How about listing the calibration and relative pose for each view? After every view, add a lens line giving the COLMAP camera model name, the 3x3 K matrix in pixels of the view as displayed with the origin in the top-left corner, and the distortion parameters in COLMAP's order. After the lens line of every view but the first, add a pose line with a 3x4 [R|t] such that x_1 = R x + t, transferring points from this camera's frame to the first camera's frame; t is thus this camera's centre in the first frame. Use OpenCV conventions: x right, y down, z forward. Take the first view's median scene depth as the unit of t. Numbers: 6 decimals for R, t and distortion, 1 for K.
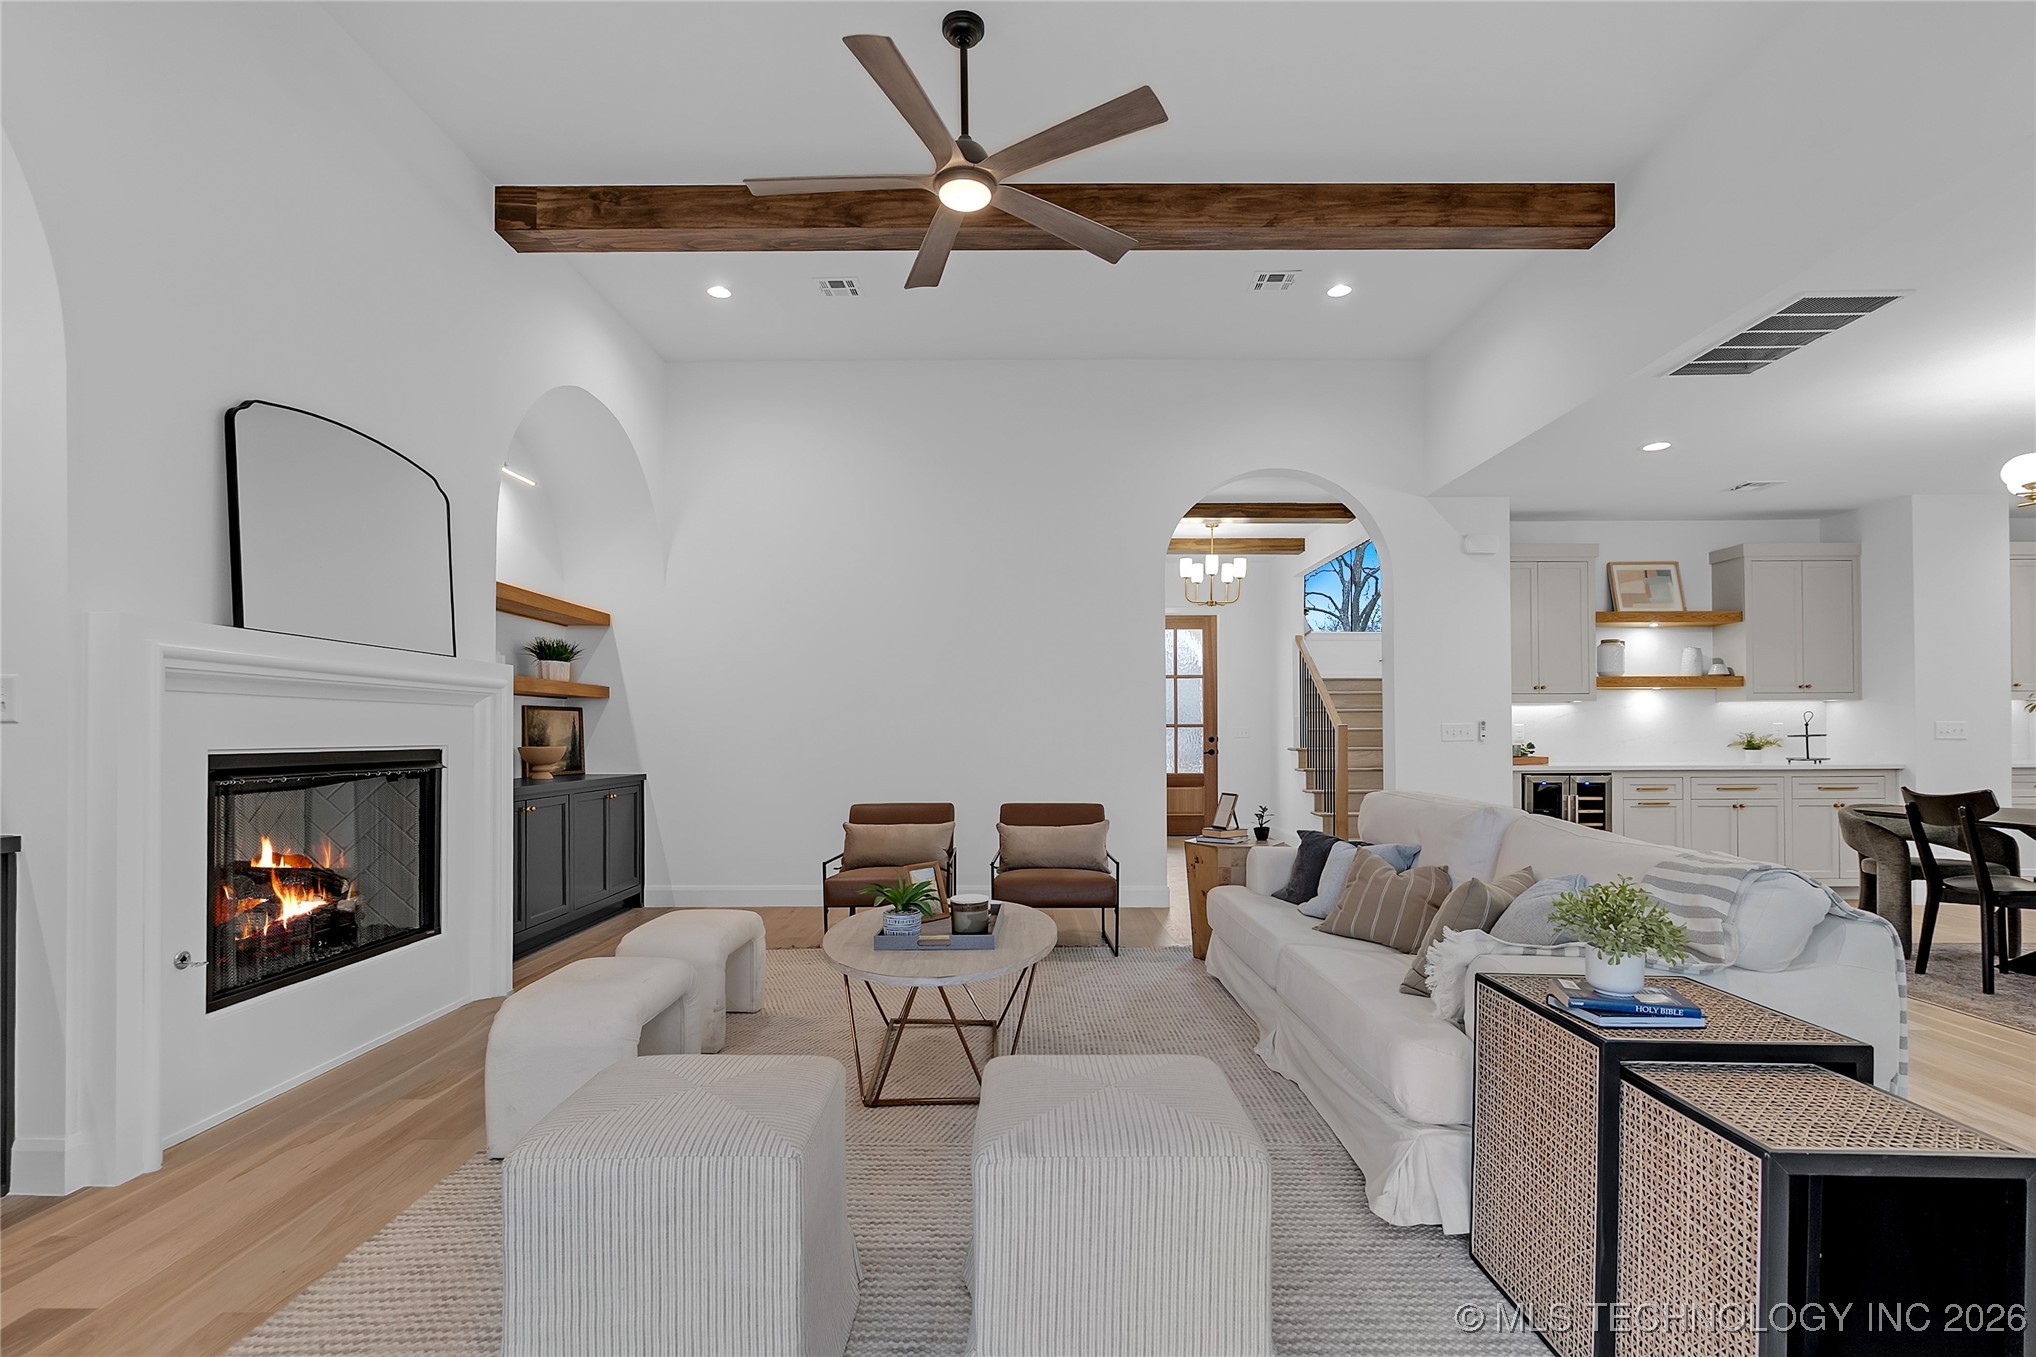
lens RADIAL K [[956.7, 0, 1012.7], [0, 956.7, 729.3], [0, 0, 1]] dist [-0.005056, 0.000087]
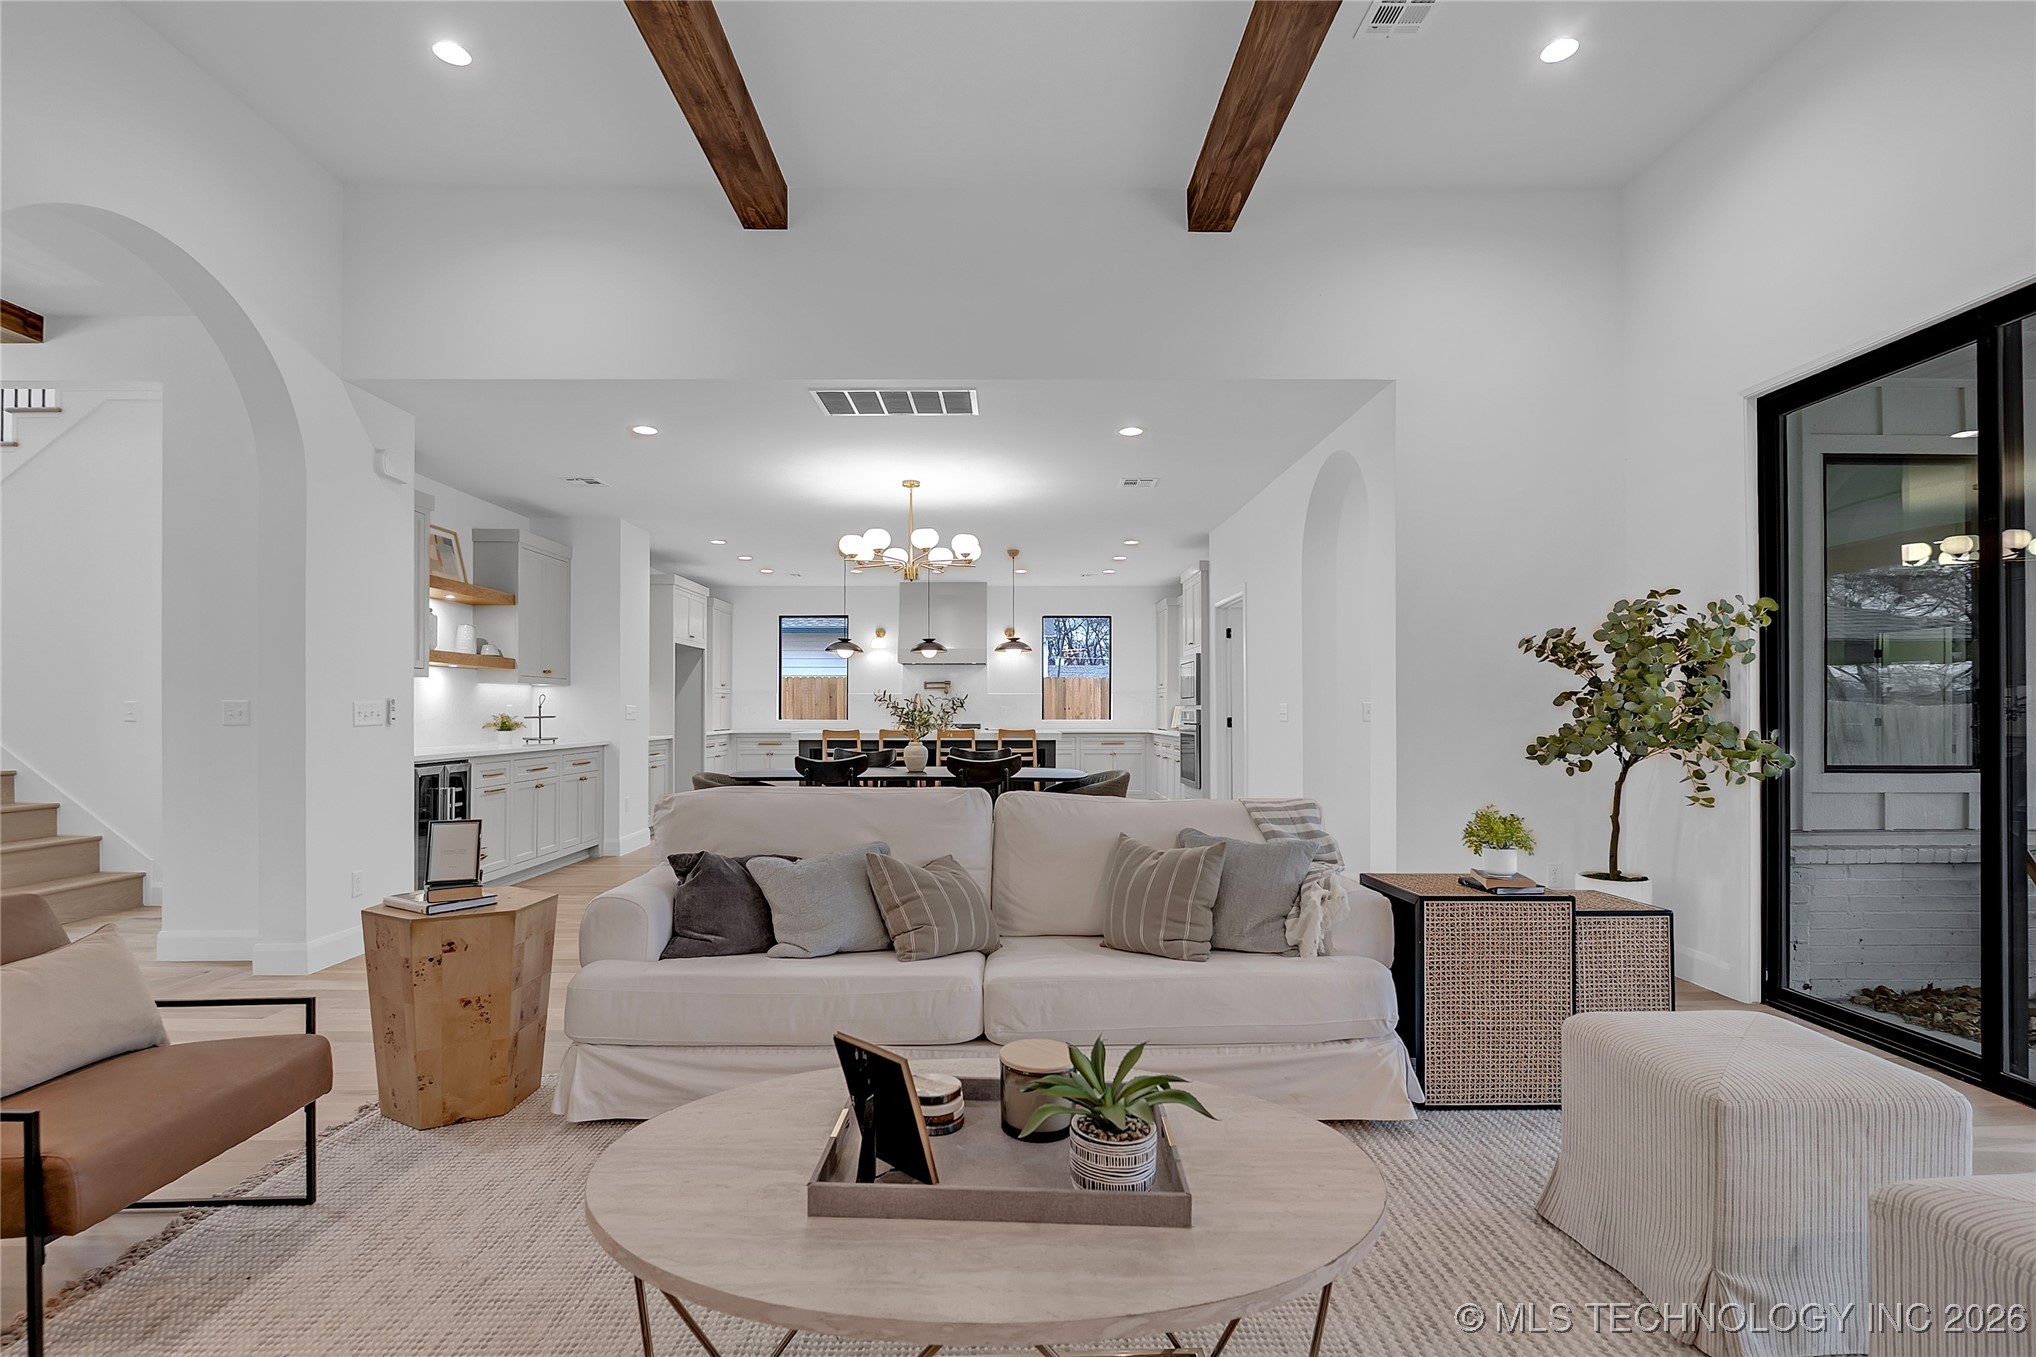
lens RADIAL K [[956.7, 0, 1012.0], [0, 956.7, 695.5], [0, 0, 1]] dist [-0.005056, 0.000087]
pose [[-0.017967, 0.020200, 0.999635, -0.303677], [-0.003575, 0.999788, -0.020267, 0.002347], [-0.999832, -0.003938, -0.017891, 0.575892]]
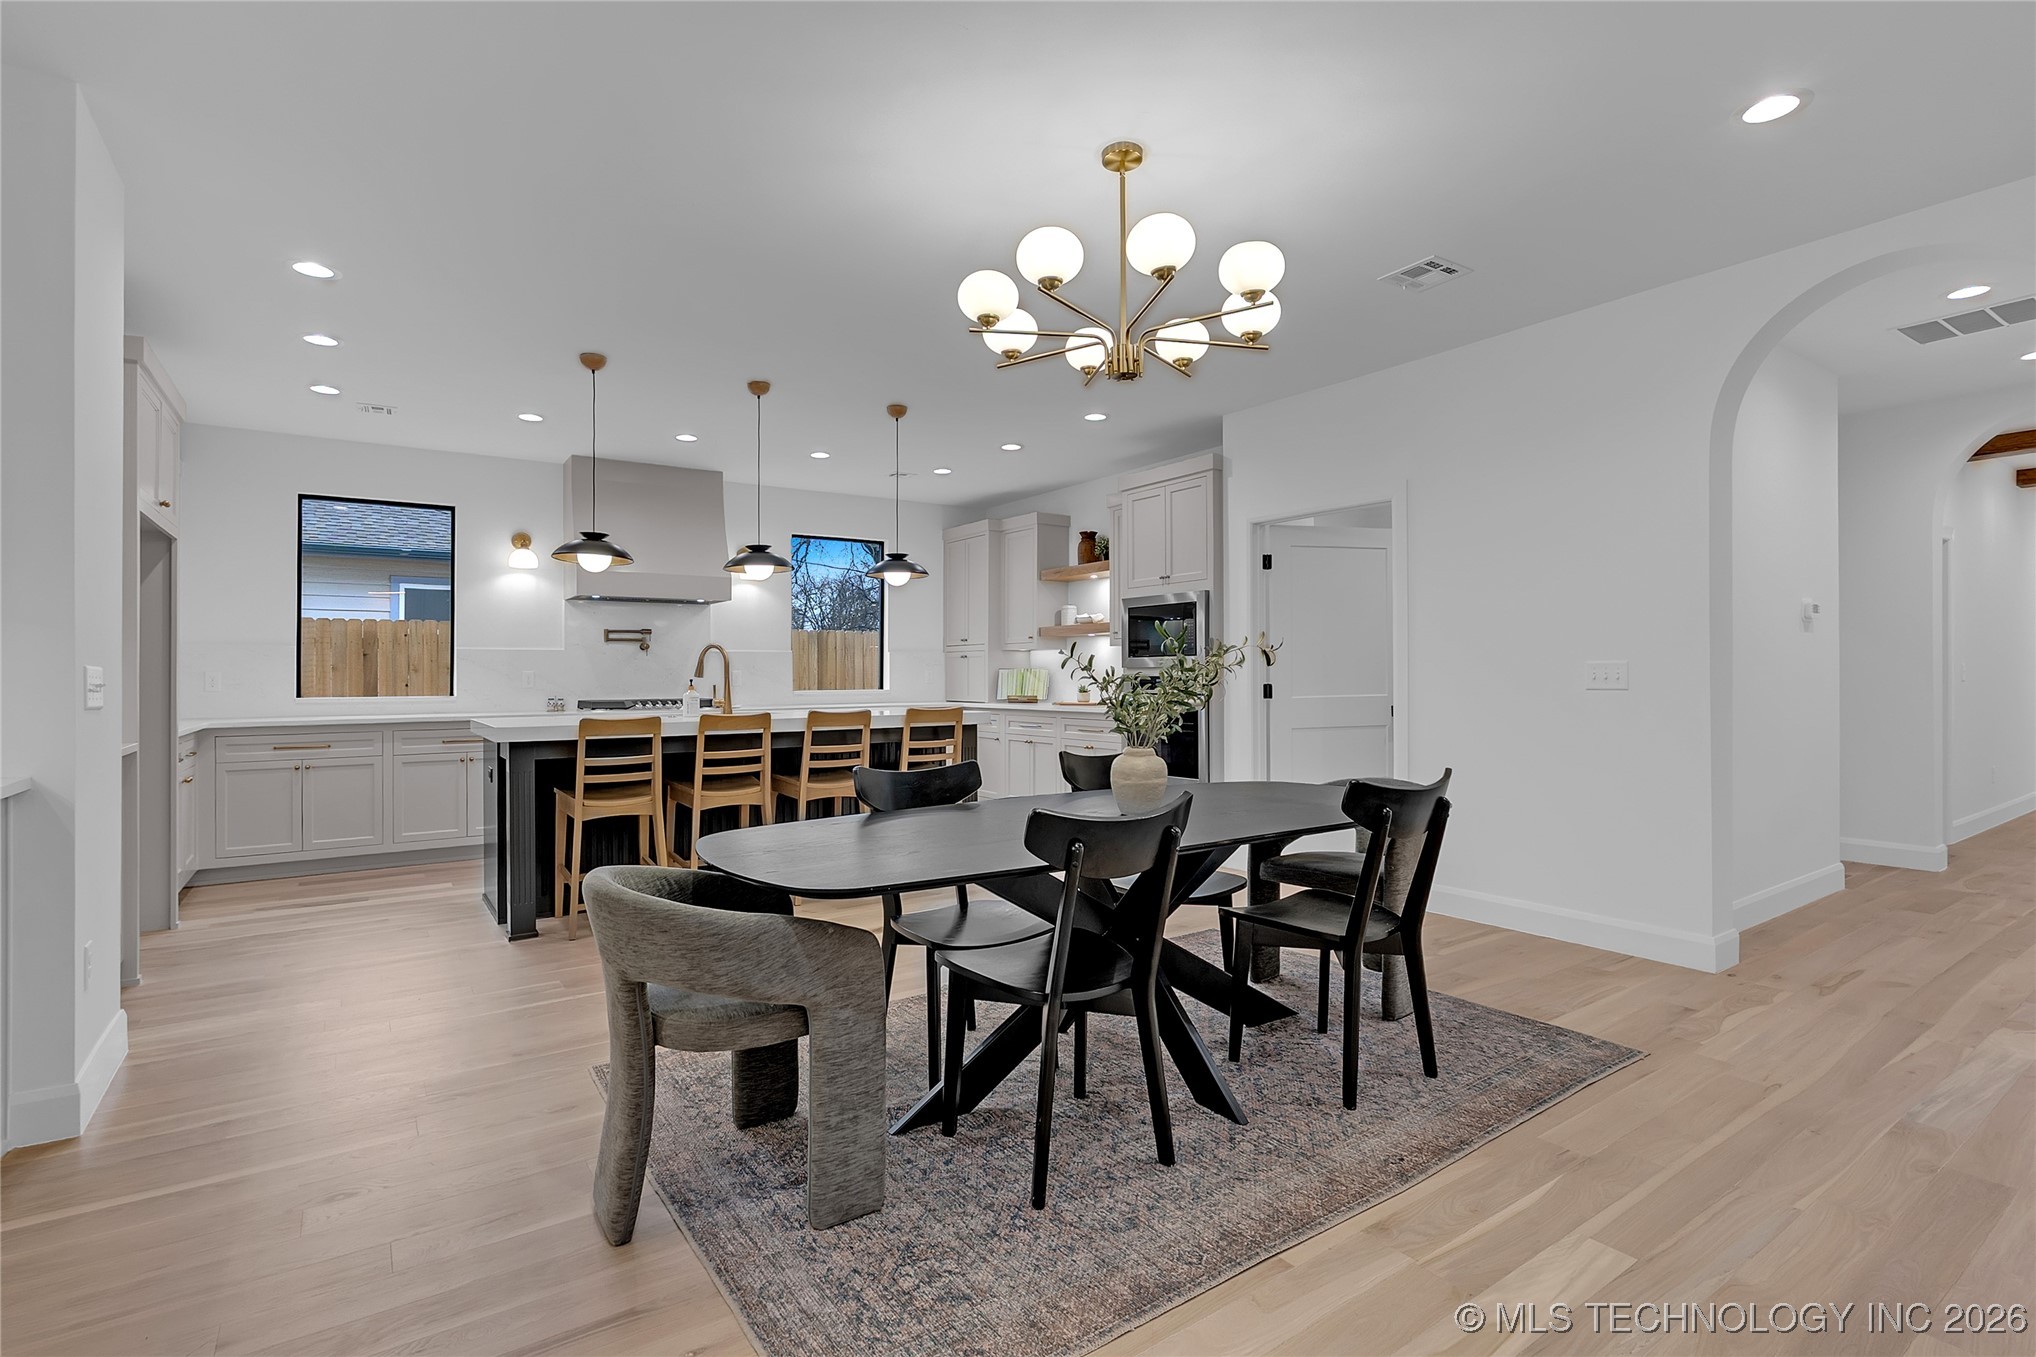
lens RADIAL K [[956.7, 0, 1019.2], [0, 956.7, 677.7], [0, 0, 1]] dist [-0.005056, 0.000087]
pose [[-0.571463, 0.005474, 0.820609, 0.455422], [0.004323, 0.999984, -0.003660, 0.000464], [-0.820616, 0.001456, -0.571478, 0.990668]]
